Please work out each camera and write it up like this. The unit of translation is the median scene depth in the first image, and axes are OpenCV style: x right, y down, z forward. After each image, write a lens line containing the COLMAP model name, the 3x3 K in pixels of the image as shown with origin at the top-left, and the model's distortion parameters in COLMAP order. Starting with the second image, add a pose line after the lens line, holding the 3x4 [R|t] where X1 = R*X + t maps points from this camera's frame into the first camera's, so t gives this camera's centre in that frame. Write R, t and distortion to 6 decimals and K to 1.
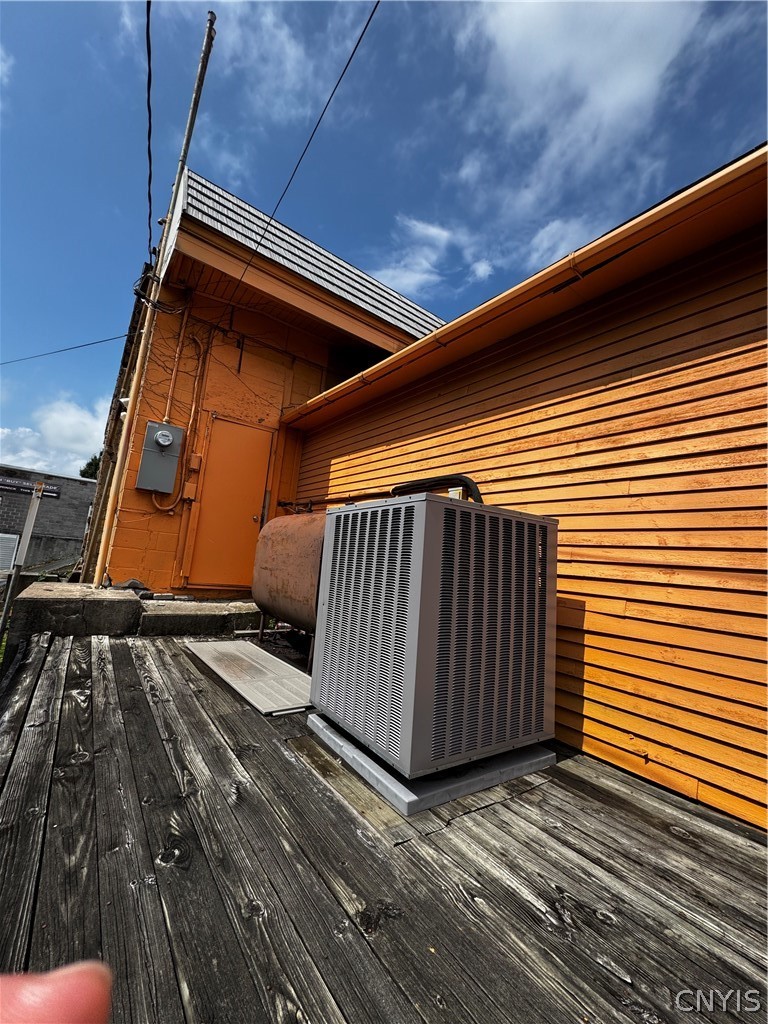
lens RADIAL K [[408.7, 0, 397.5], [0, 408.7, 514.0], [0, 0, 1]] dist [-0.005553, 0.001198]
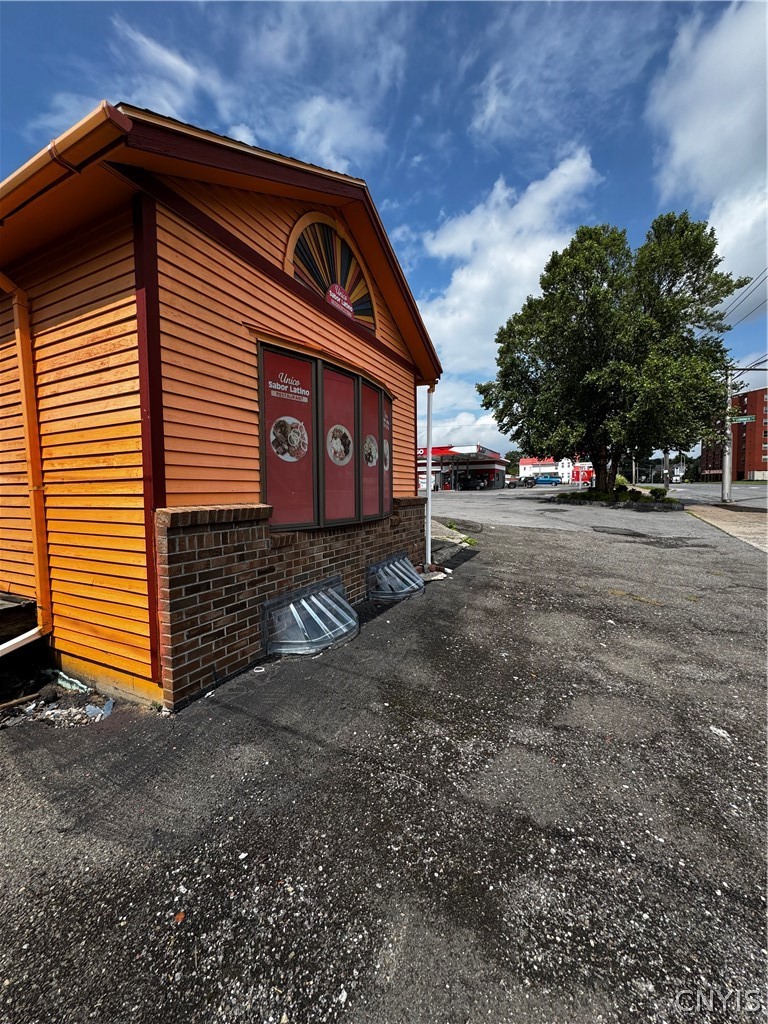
lens RADIAL K [[408.7, 0, 391.2], [0, 408.7, 510.5], [0, 0, 1]] dist [-0.005553, 0.001198]
pose [[0.890556, -0.129499, 0.436050, 0.709188], [0.040968, 0.977558, 0.206647, 0.055807], [-0.453025, -0.166166, 0.875875, -0.683703]]
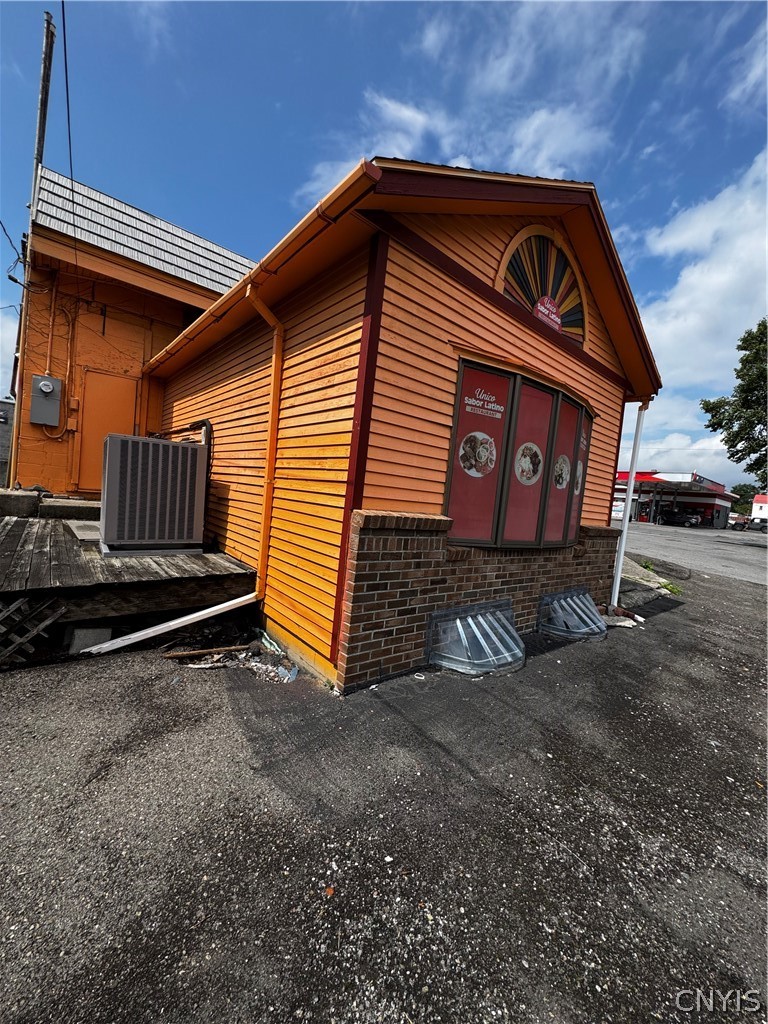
lens RADIAL K [[408.7, 0, 389.7], [0, 408.7, 510.1], [0, 0, 1]] dist [-0.005553, 0.001198]
pose [[0.998874, -0.000542, 0.047443, 0.515400], [-0.007523, 0.985477, 0.169641, -0.010298], [-0.046846, -0.169807, 0.984363, -0.491256]]
